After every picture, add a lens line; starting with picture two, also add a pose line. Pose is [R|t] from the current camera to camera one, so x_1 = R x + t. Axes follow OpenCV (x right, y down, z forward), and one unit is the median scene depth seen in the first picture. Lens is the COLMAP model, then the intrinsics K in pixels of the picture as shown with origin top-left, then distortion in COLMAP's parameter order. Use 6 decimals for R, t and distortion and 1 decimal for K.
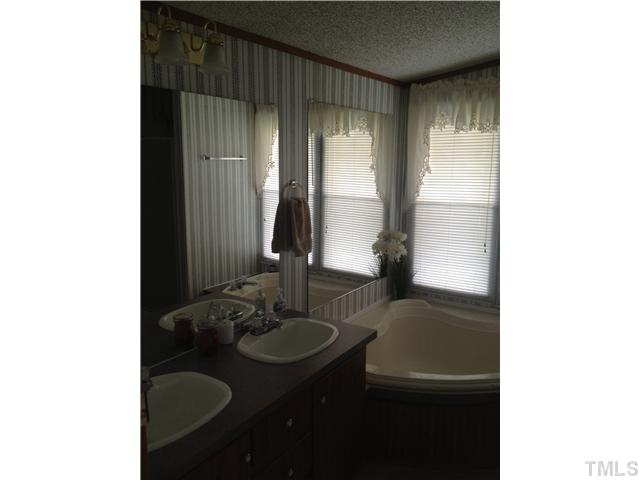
lens RADIAL K [[448.2, 0, 320.0], [0, 448.2, 240.0], [0, 0, 1]] dist [0.085069, -0.000238]
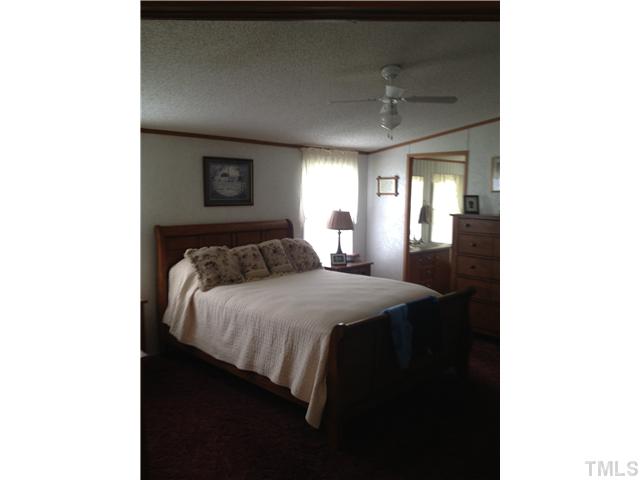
lens RADIAL K [[448.2, 0, 320.0], [0, 448.2, 240.0], [0, 0, 1]] dist [0.085069, -0.000238]
pose [[0.981177, 0.027982, -0.191070, -0.121931], [-0.041232, 0.996985, -0.065727, 0.252483], [0.188655, 0.072369, 0.979373, -1.435133]]
